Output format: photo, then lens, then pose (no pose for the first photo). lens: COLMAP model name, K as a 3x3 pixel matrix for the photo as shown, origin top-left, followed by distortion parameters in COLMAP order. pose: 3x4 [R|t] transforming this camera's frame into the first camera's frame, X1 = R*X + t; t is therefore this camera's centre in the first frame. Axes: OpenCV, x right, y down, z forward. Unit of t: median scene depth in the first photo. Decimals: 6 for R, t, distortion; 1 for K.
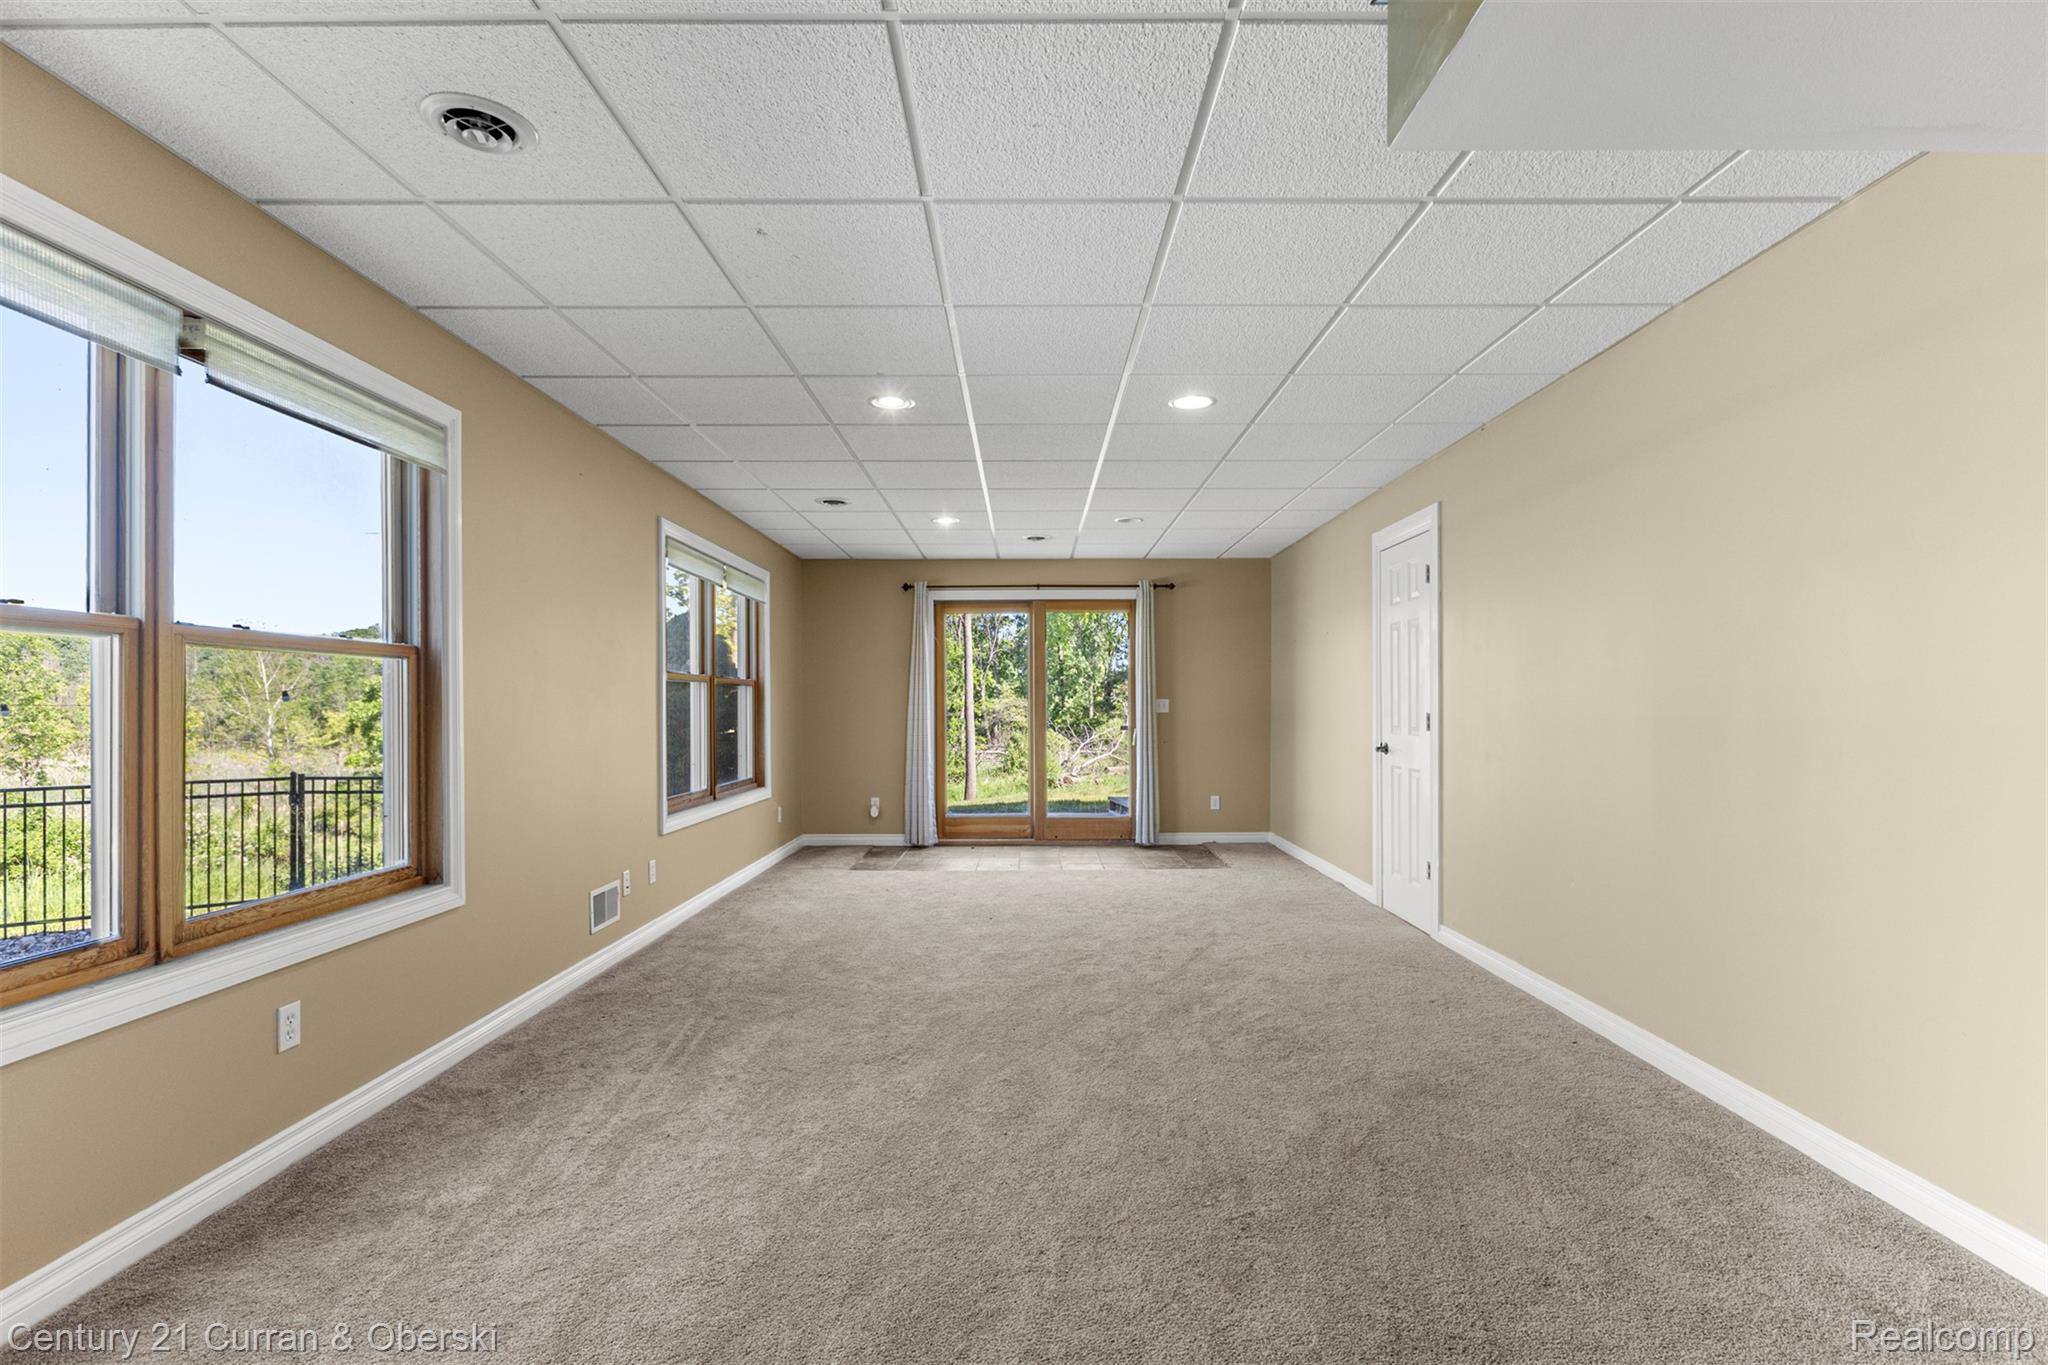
lens RADIAL K [[901.2, 0, 1024.0], [0, 901.2, 682.5], [0, 0, 1]] dist [-0.010831, 0.000165]
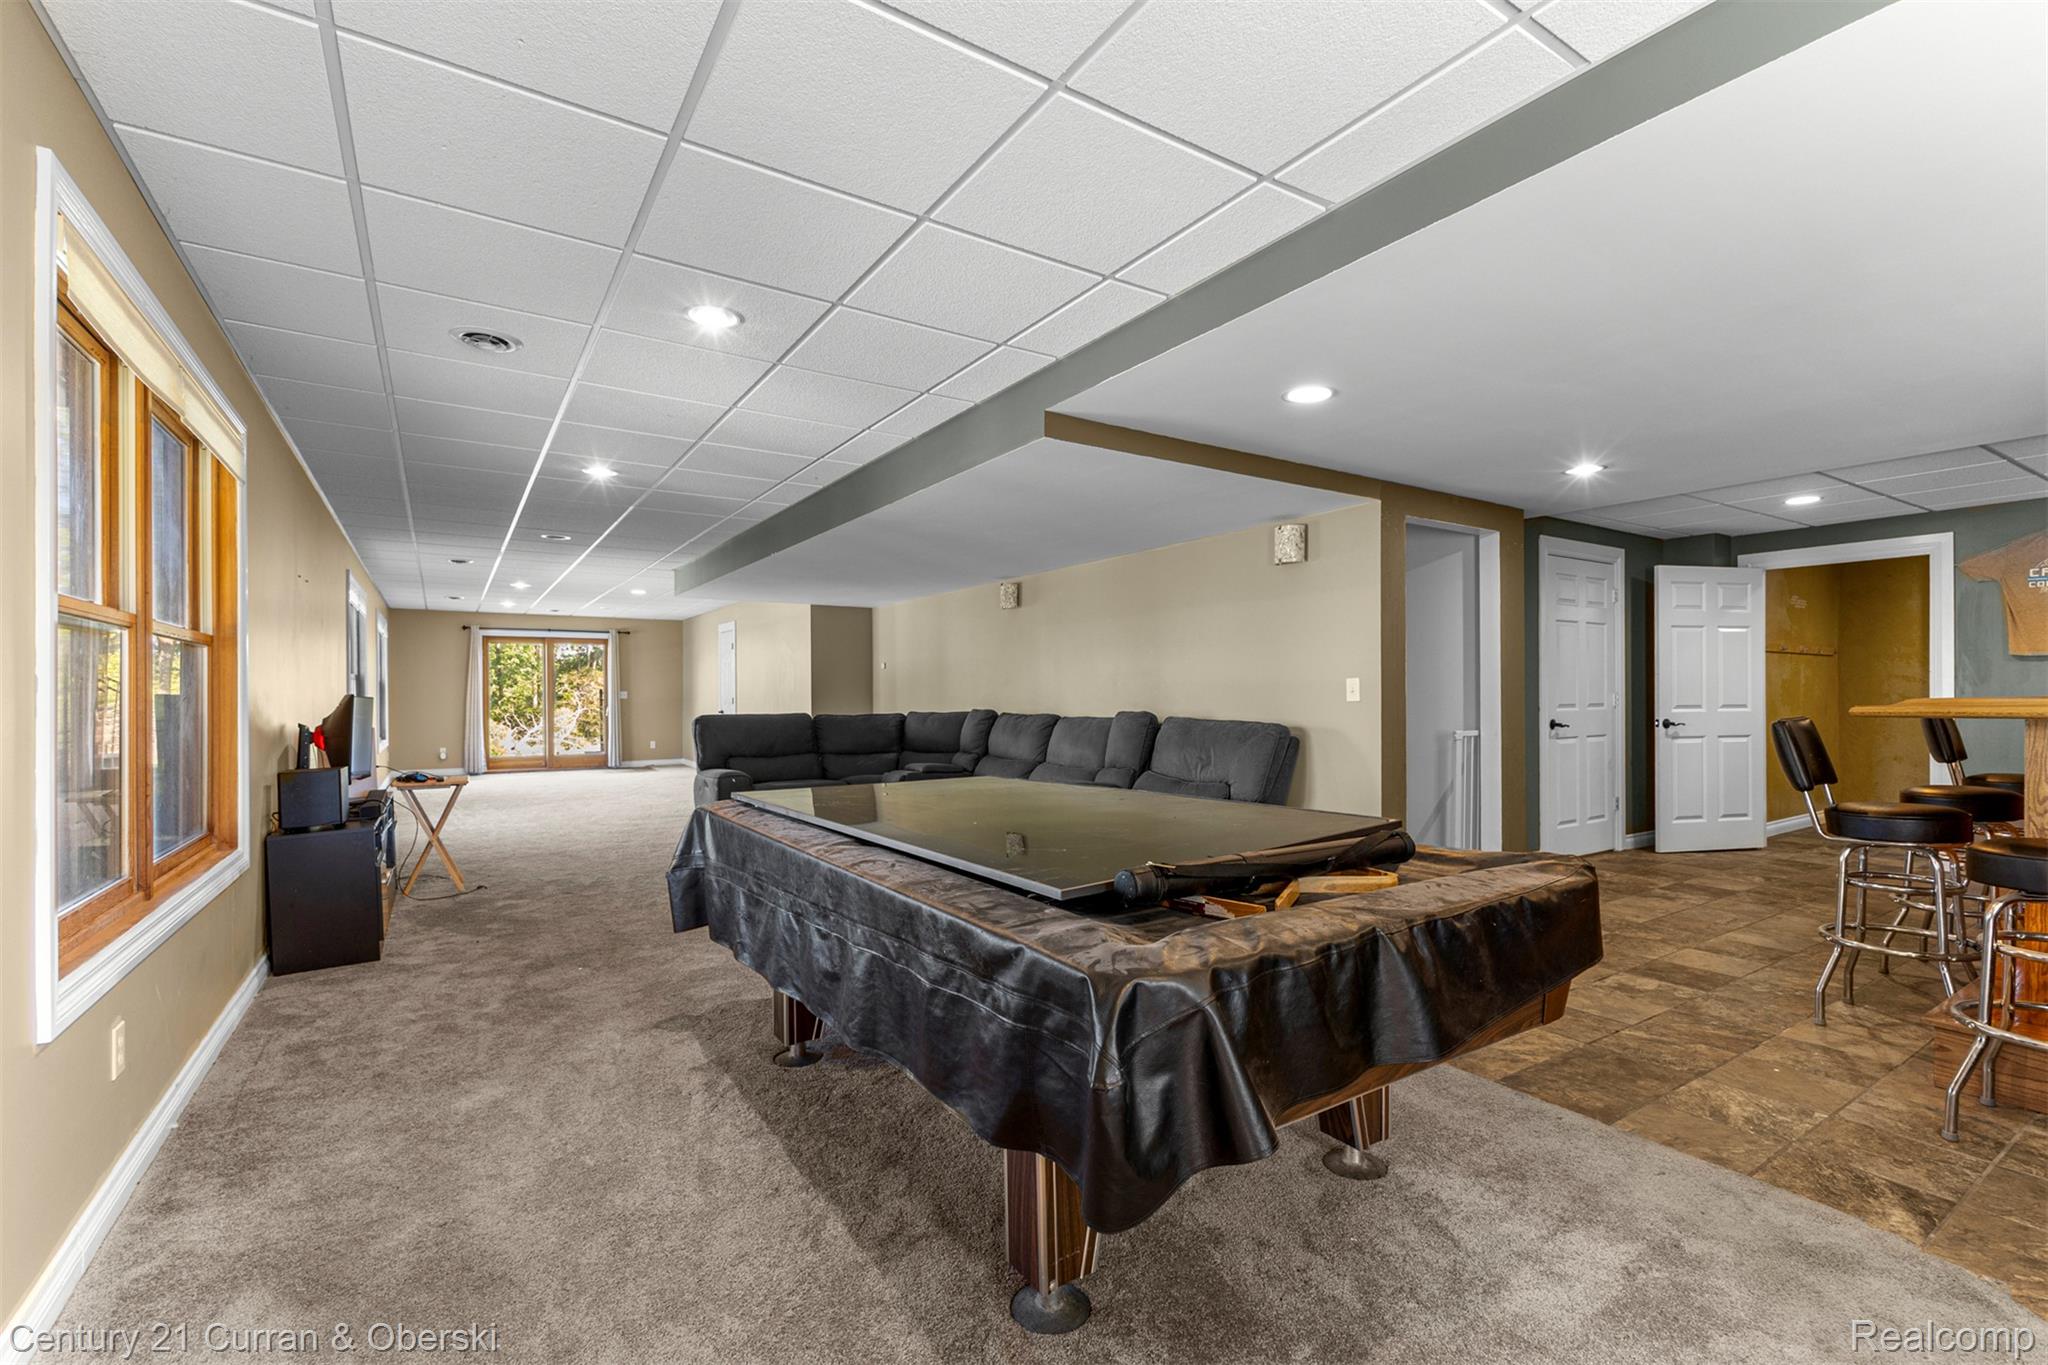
lens RADIAL K [[880.8, 0, 1024.5], [0, 880.8, 693.0], [0, 0, 1]] dist [0.003922, -0.000057]
pose [[0.829384, -0.005273, 0.558654, -0.183937], [-0.008387, 0.999725, 0.021889, -0.025318], [-0.558616, -0.022840, 0.829112, -1.020454]]
